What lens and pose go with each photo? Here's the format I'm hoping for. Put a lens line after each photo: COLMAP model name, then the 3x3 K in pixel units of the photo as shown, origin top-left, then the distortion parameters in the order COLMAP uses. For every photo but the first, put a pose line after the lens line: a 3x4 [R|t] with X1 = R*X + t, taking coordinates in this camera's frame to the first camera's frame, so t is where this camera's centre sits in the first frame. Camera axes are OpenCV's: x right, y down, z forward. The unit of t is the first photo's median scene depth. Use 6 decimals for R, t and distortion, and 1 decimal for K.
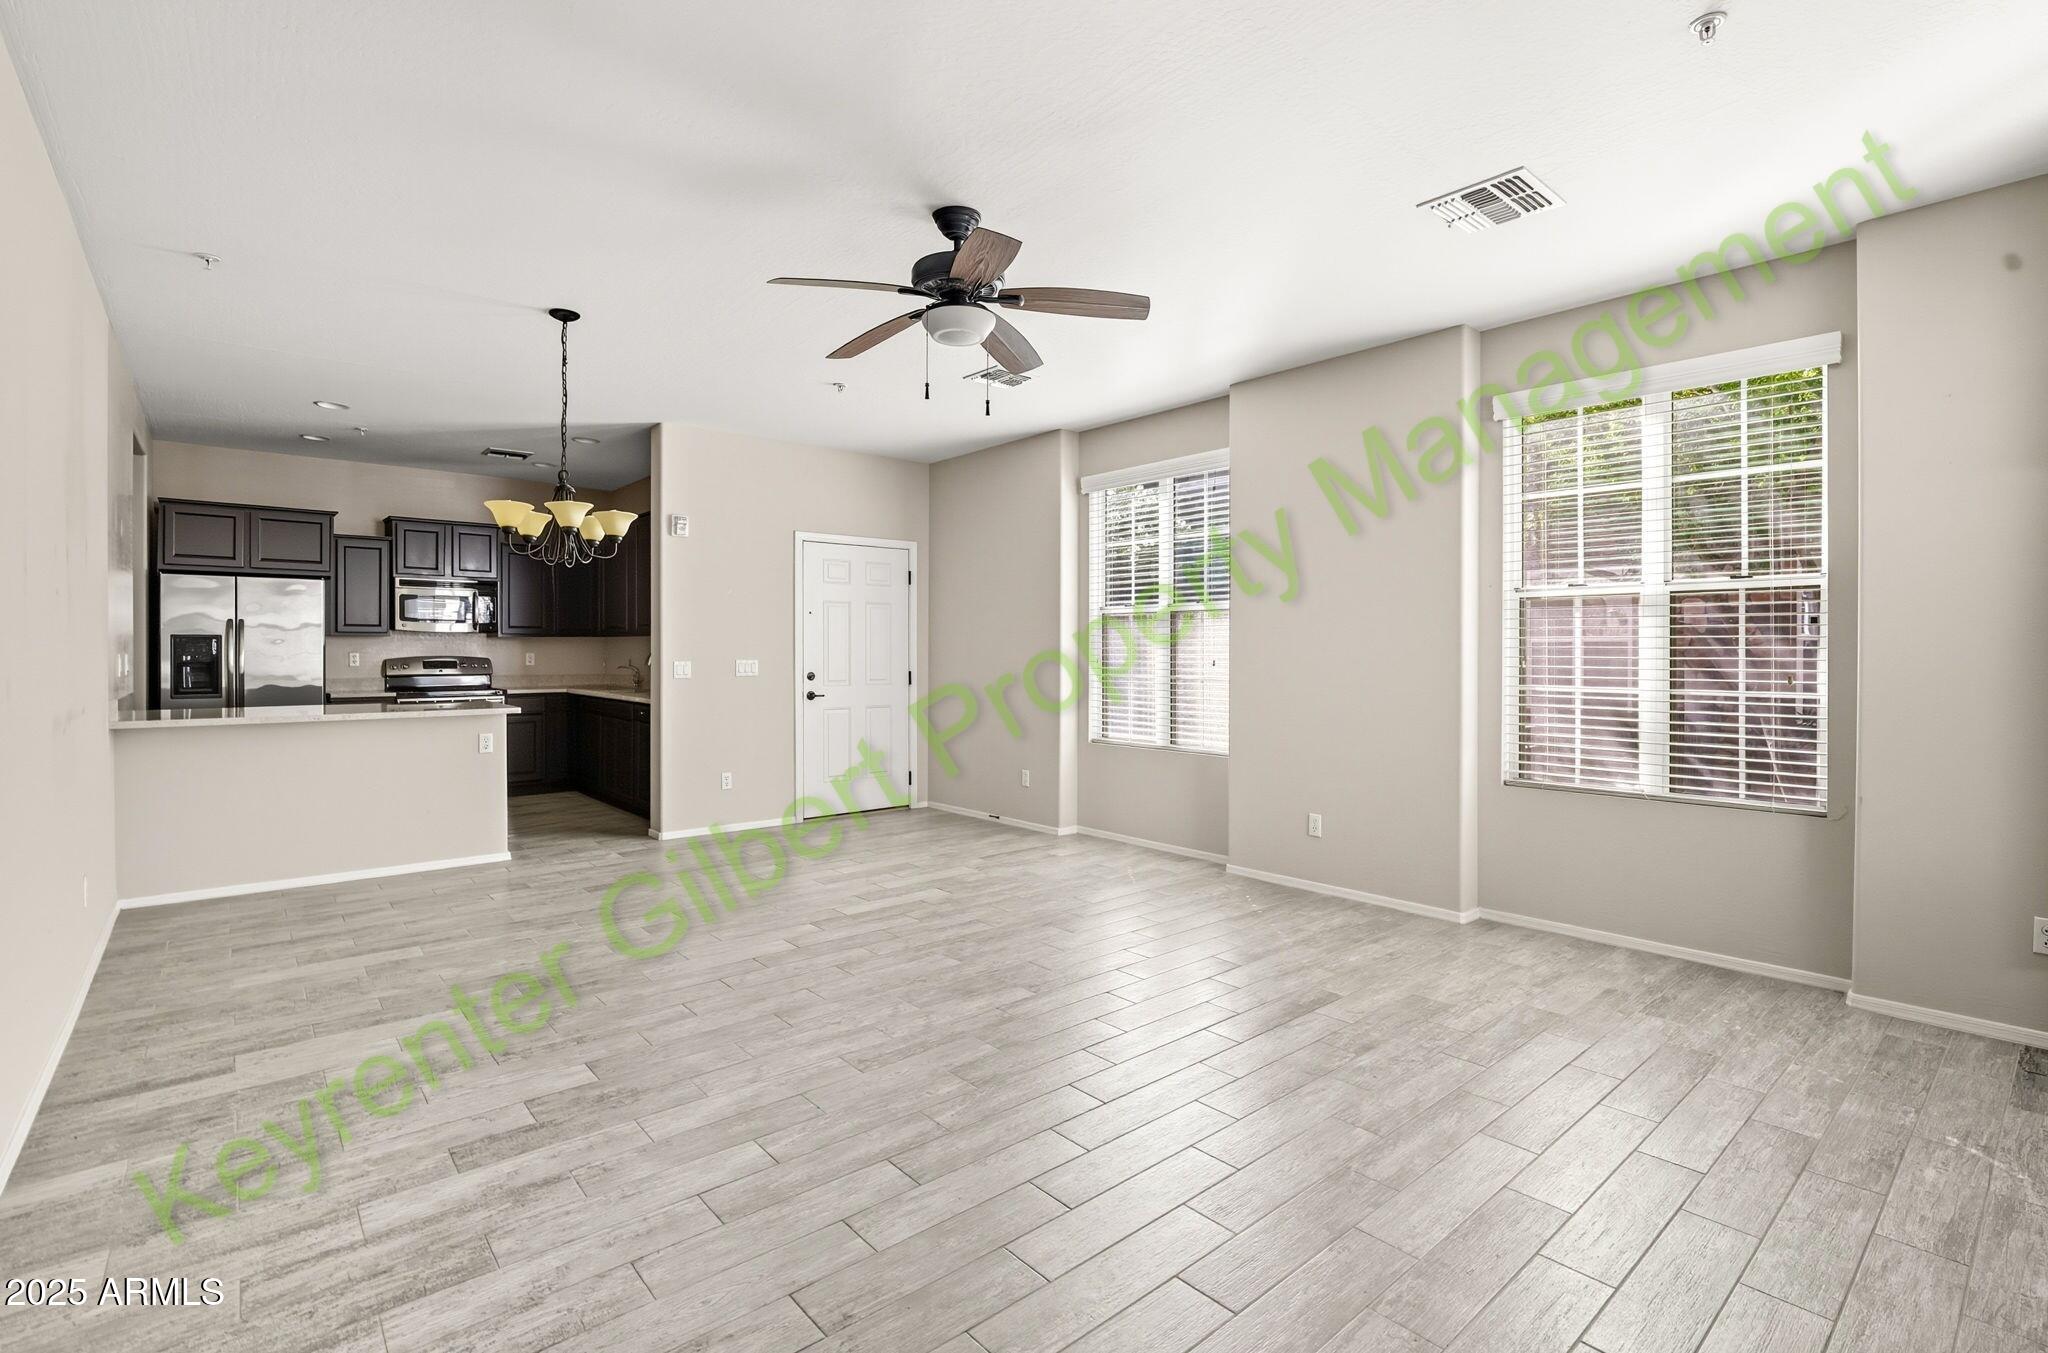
lens RADIAL K [[938.1, 0, 1025.9], [0, 938.1, 661.0], [0, 0, 1]] dist [-0.004573, -0.000679]
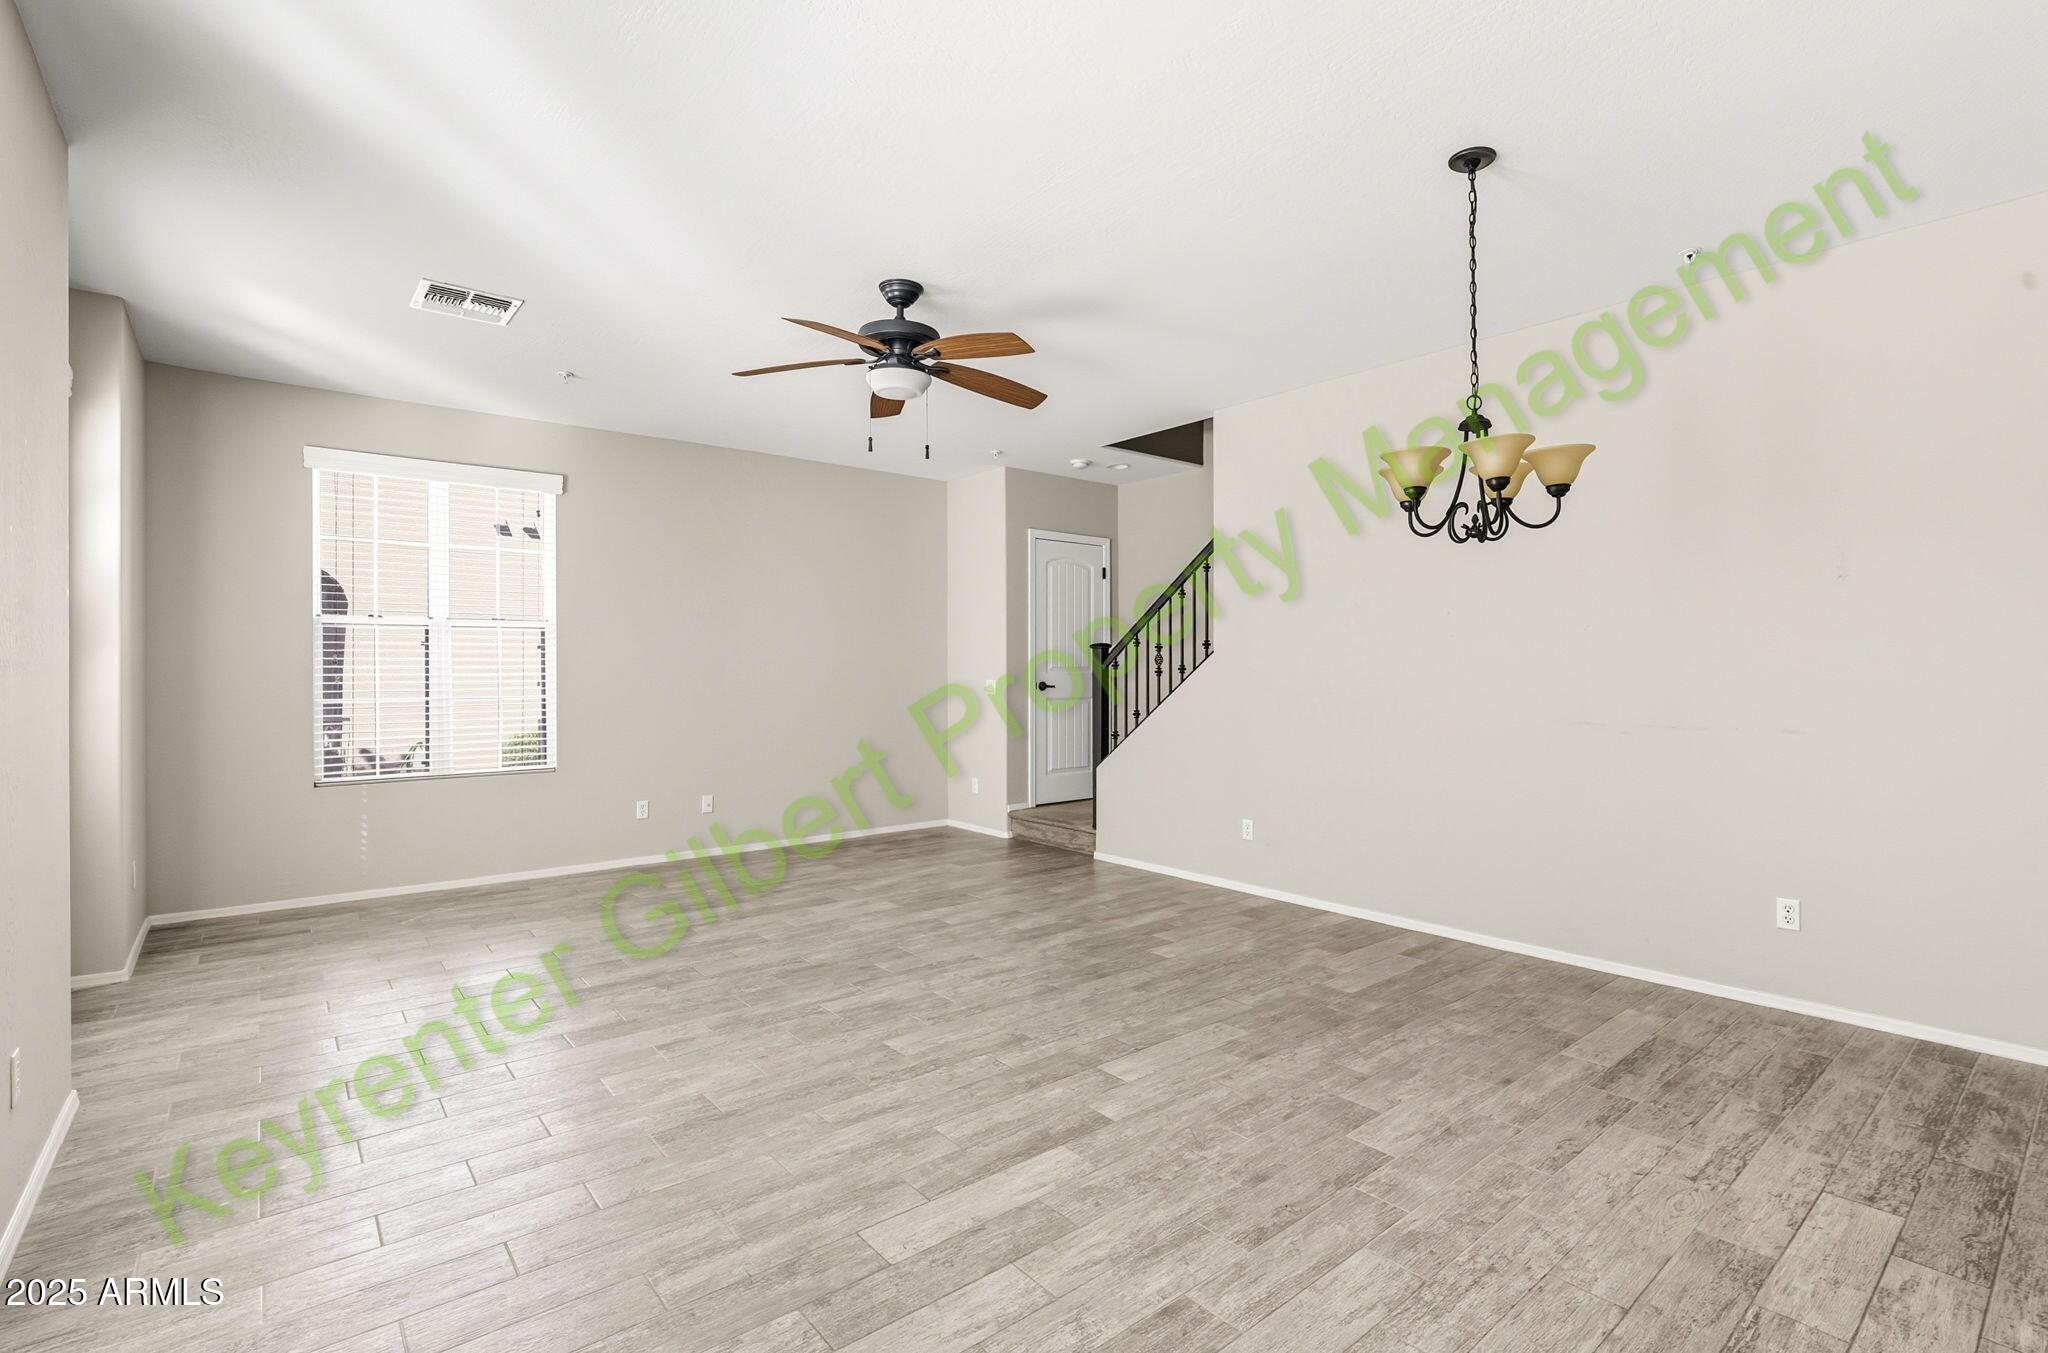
lens RADIAL K [[938.1, 0, 1023.5], [0, 938.1, 670.6], [0, 0, 1]] dist [-0.004573, -0.000679]
pose [[-0.999794, 0.001968, 0.020194, -0.238905], [0.002264, 0.999890, 0.014636, -0.025054], [-0.020163, 0.014679, -0.999689, 2.067523]]
